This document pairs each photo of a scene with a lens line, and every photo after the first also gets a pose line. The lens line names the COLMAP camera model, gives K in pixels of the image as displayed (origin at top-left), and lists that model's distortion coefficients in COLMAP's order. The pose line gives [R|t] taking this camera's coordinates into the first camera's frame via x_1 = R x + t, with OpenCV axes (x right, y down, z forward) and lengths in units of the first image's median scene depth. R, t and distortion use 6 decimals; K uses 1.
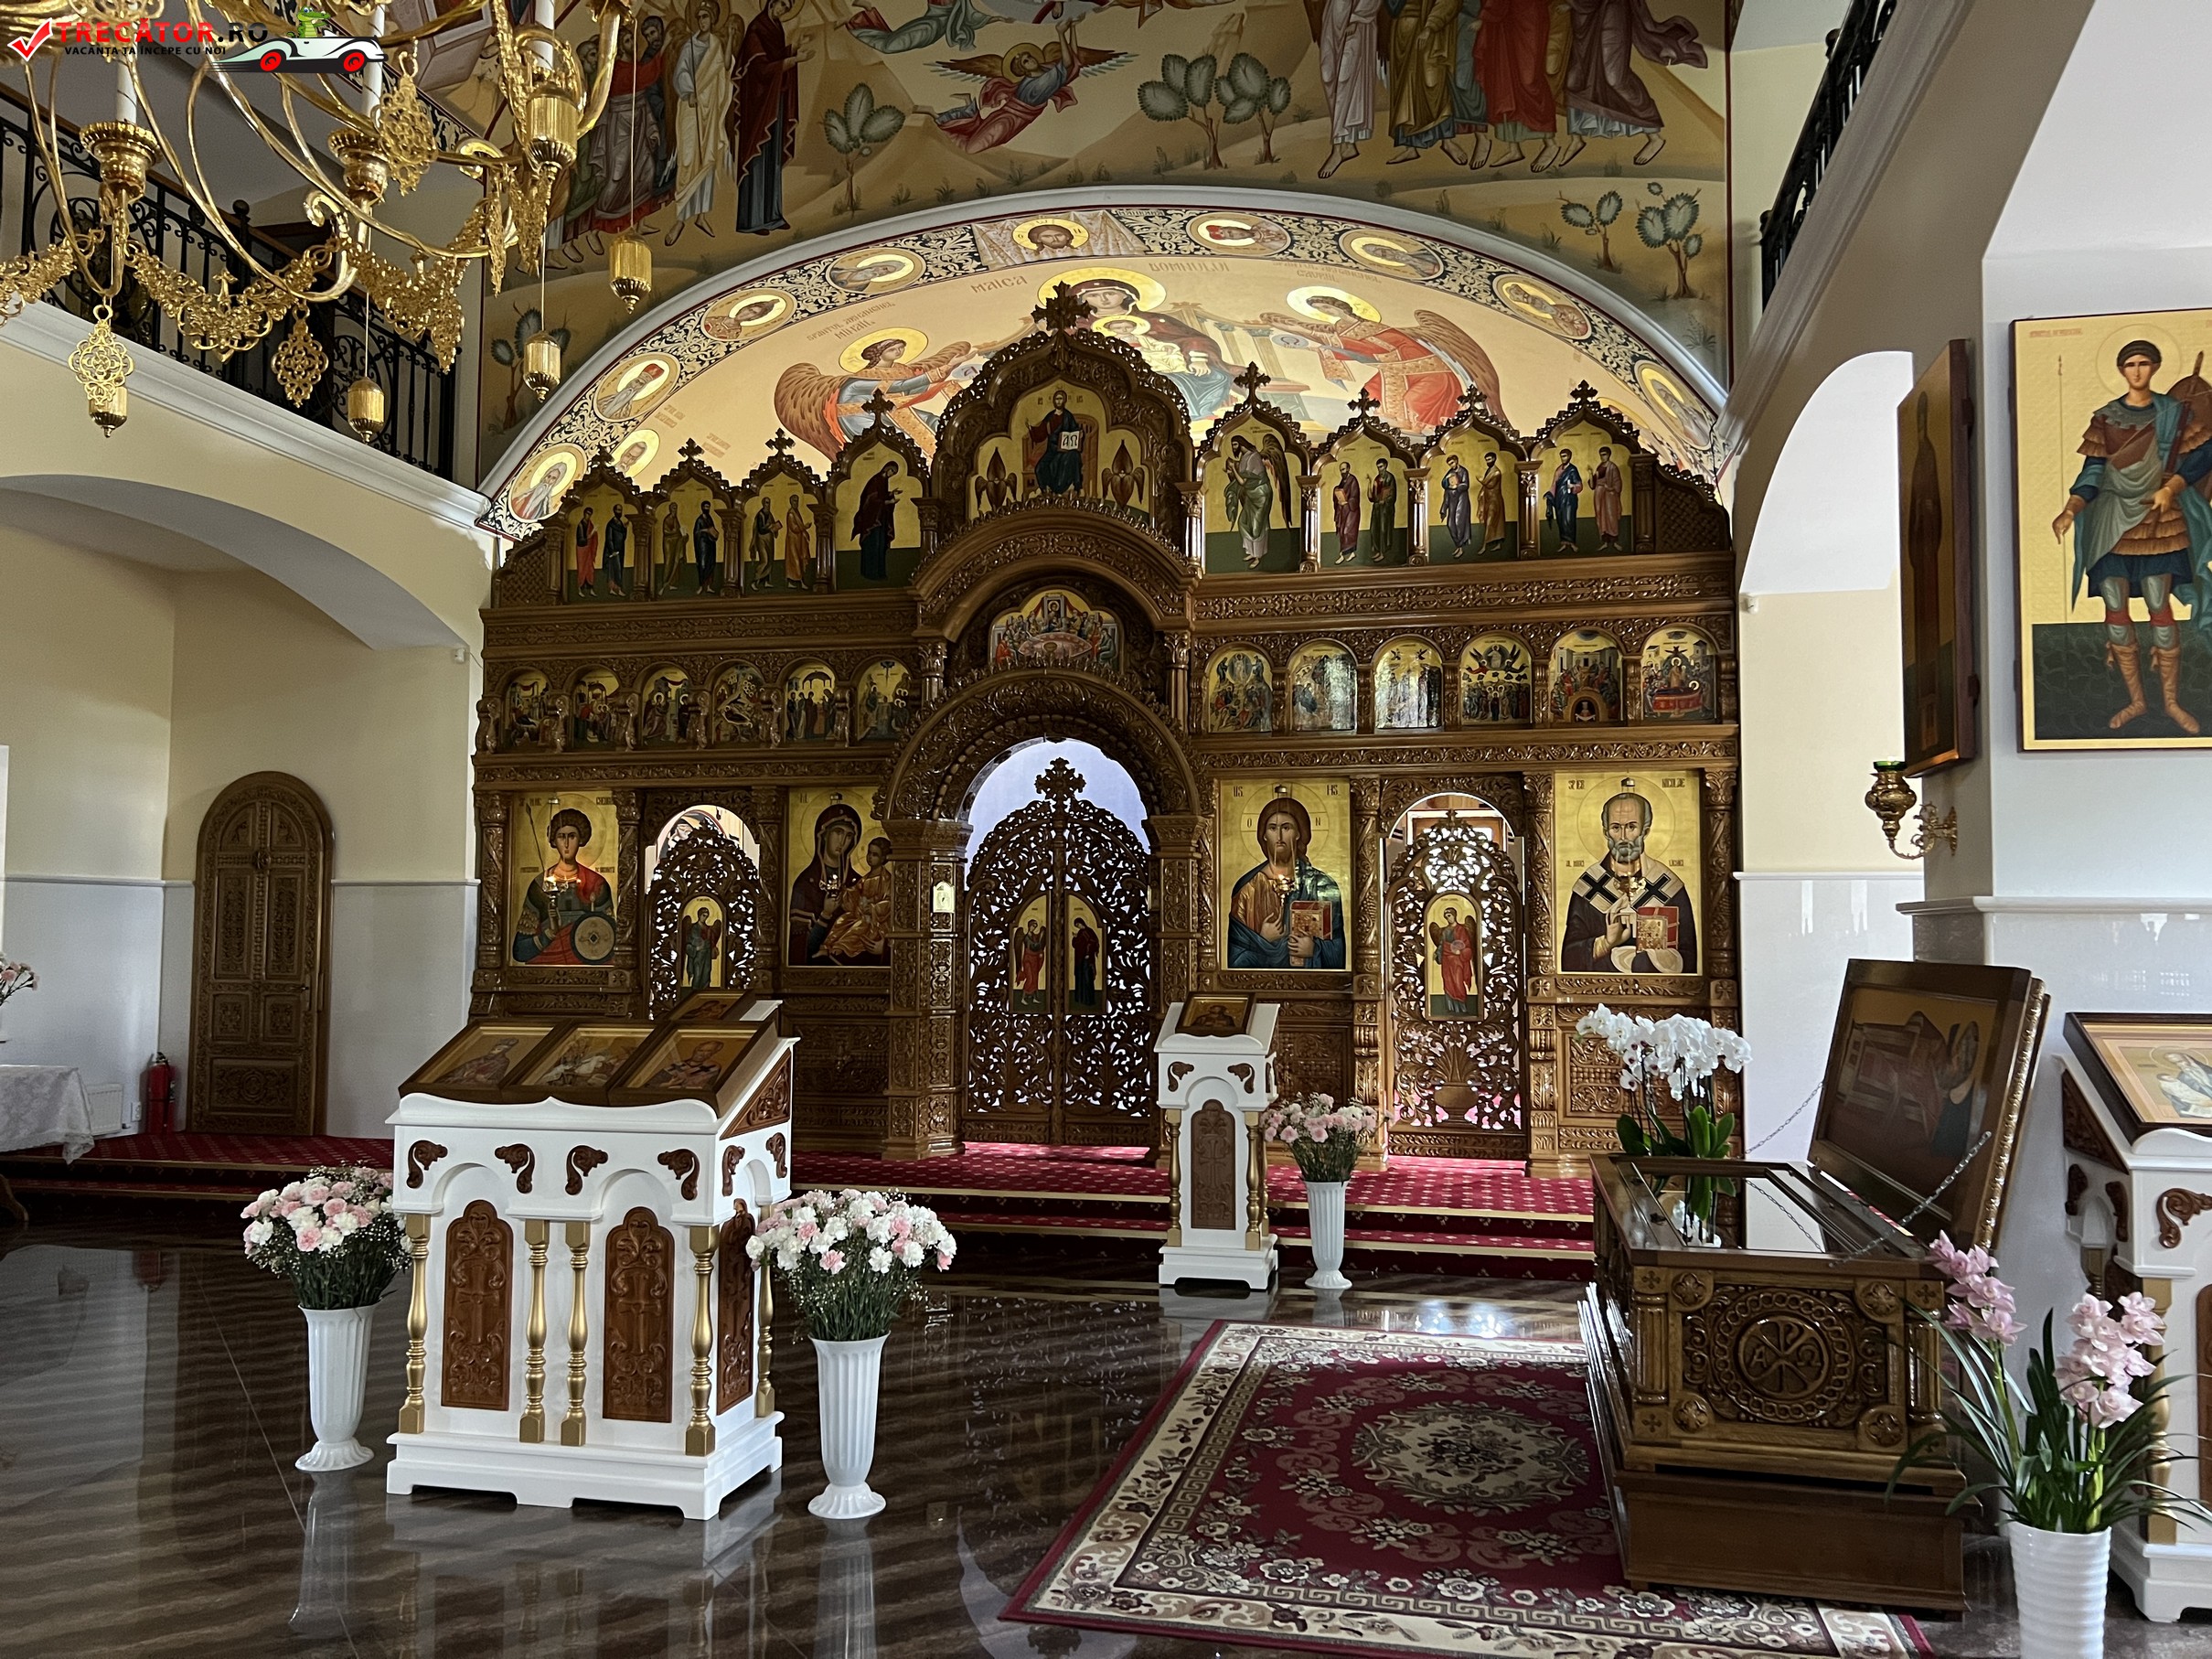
lens RADIAL K [[1670.7, 0, 1110.1], [0, 1670.7, 840.2], [0, 0, 1]] dist [0.049561, -0.052869]
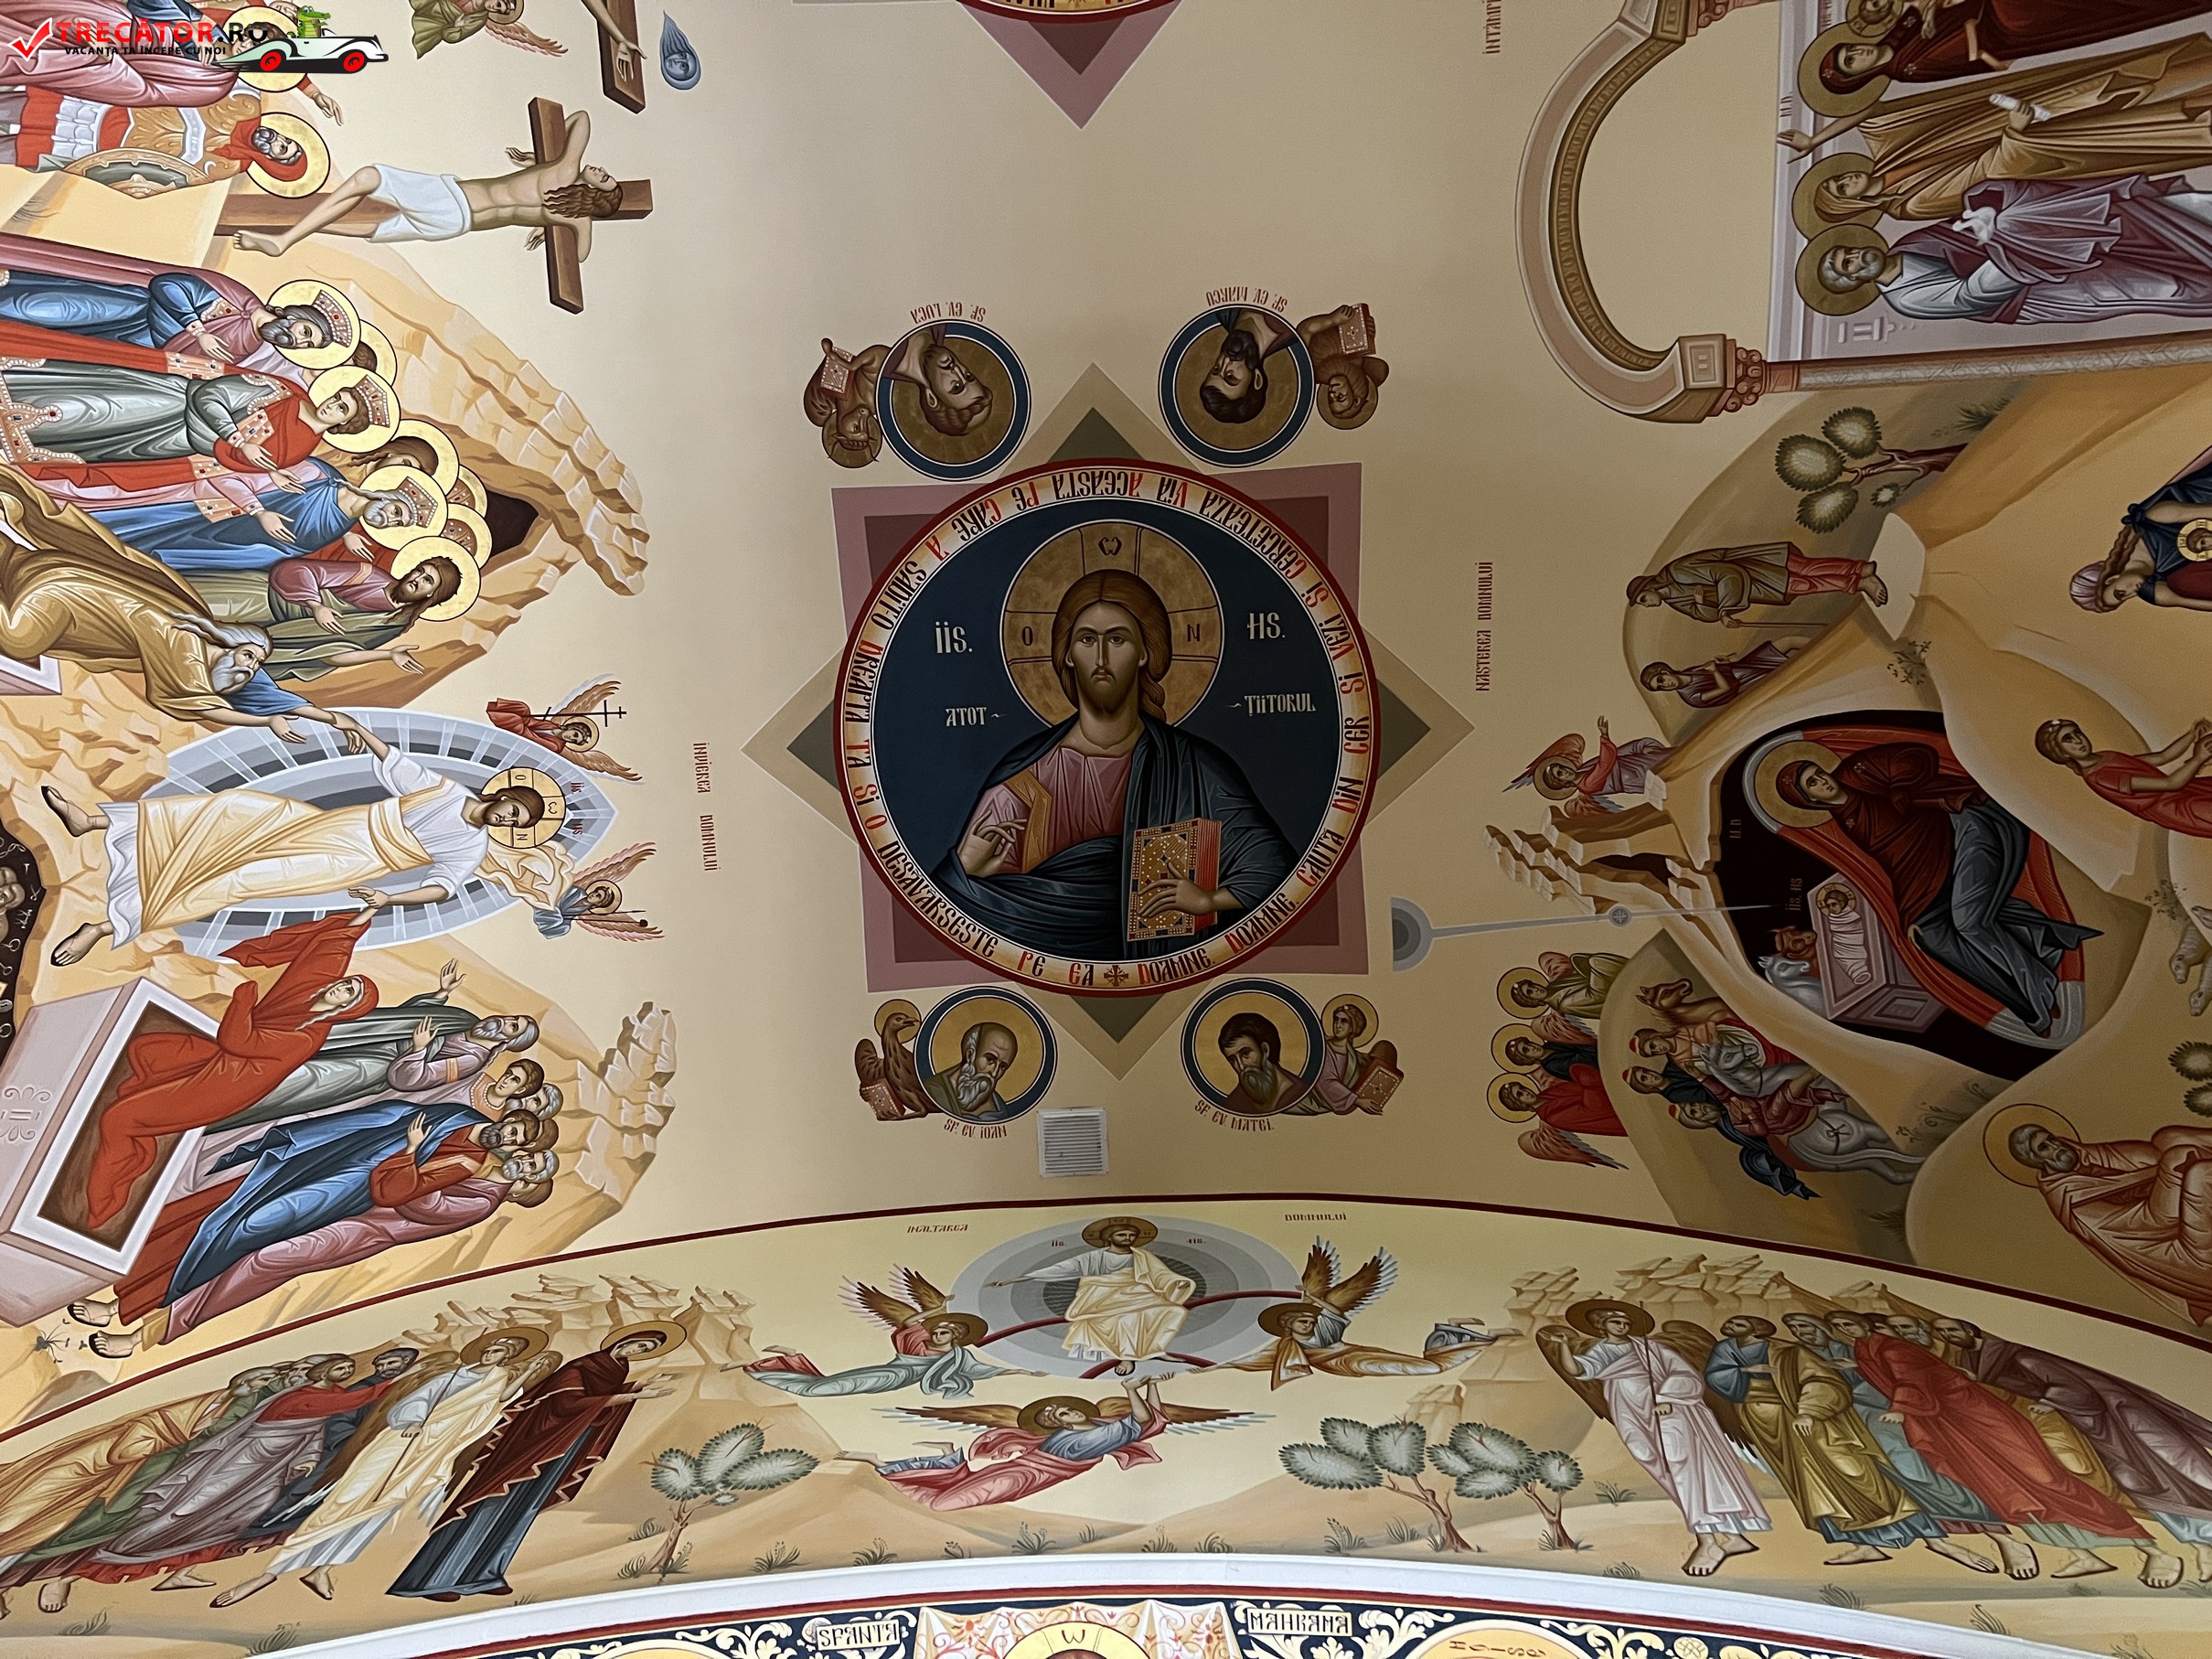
lens RADIAL K [[1670.7, 0, 1104.9], [0, 1670.7, 834.9], [0, 0, 1]] dist [0.049561, -0.052869]
pose [[0.982511, 0.185958, 0.009544, -0.079987], [-0.036970, 0.245057, -0.968804, 0.022577], [-0.182496, 0.951508, 0.247646, 0.705987]]
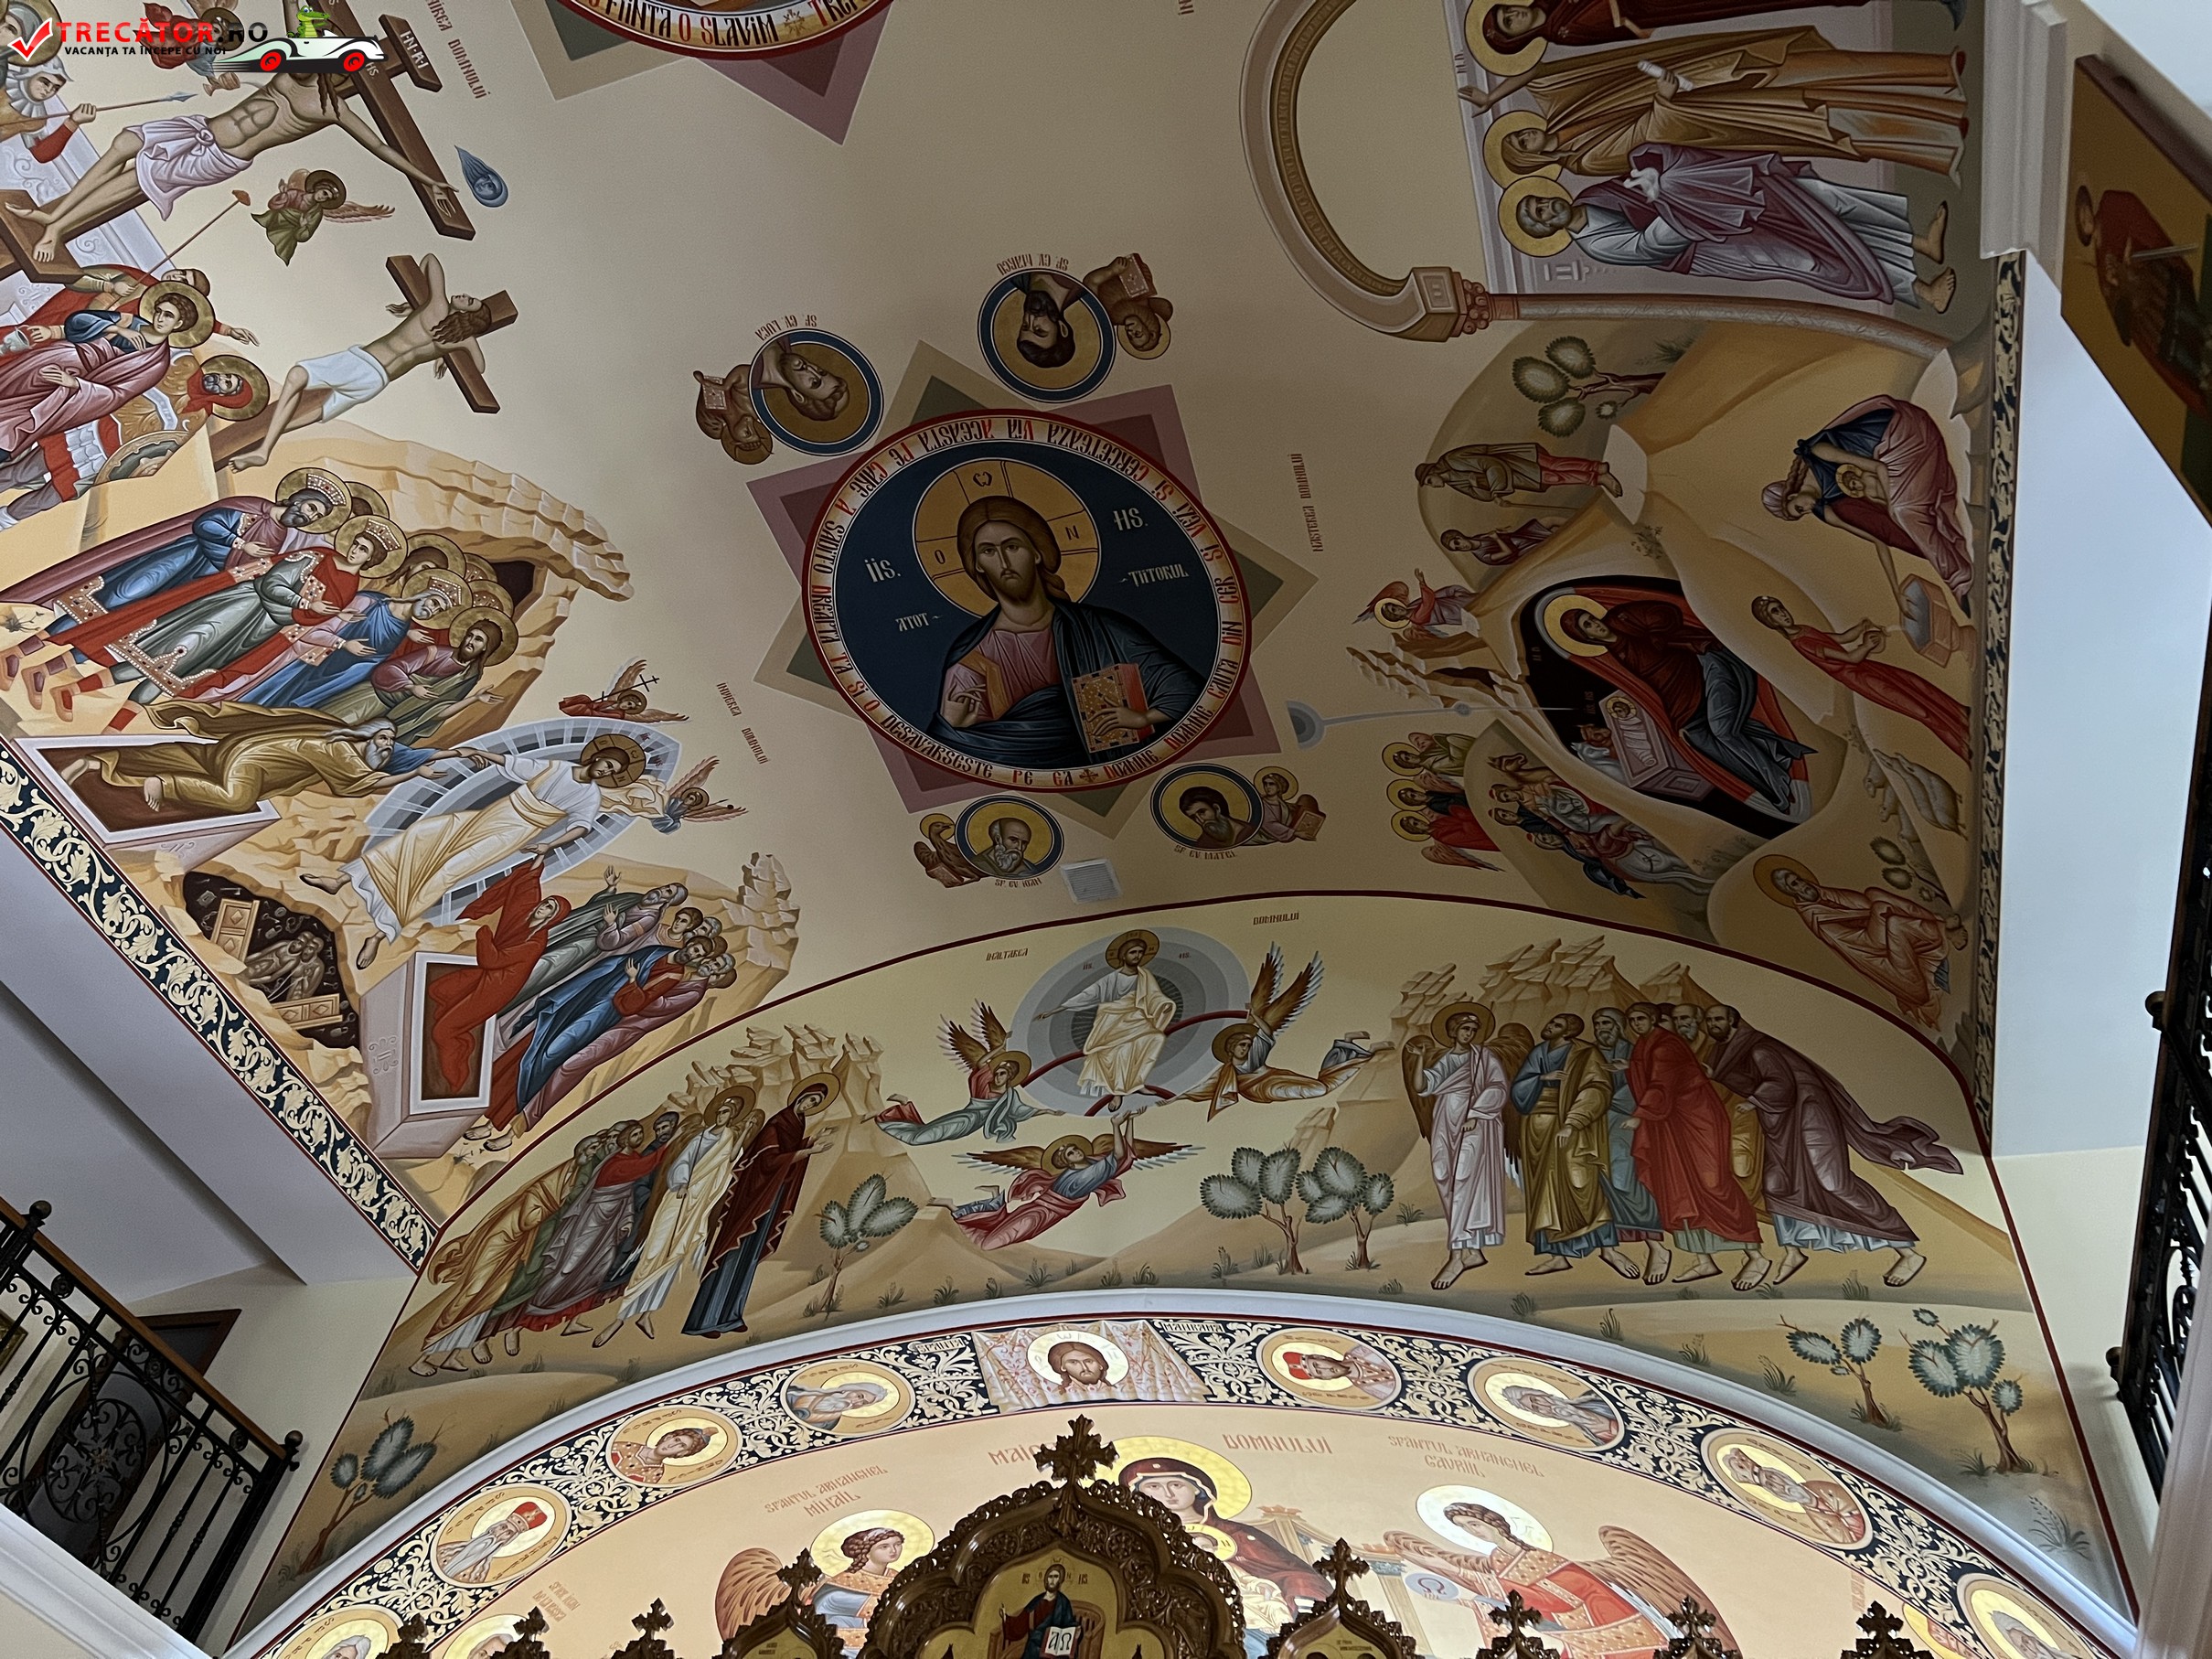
lens RADIAL K [[1670.7, 0, 1098.6], [0, 1670.7, 837.6], [0, 0, 1]] dist [0.049561, -0.052869]
pose [[0.989026, 0.025775, -0.145479, 0.080683], [-0.121713, 0.700312, -0.703384, 0.000775], [0.083751, 0.713371, 0.695764, 0.336081]]
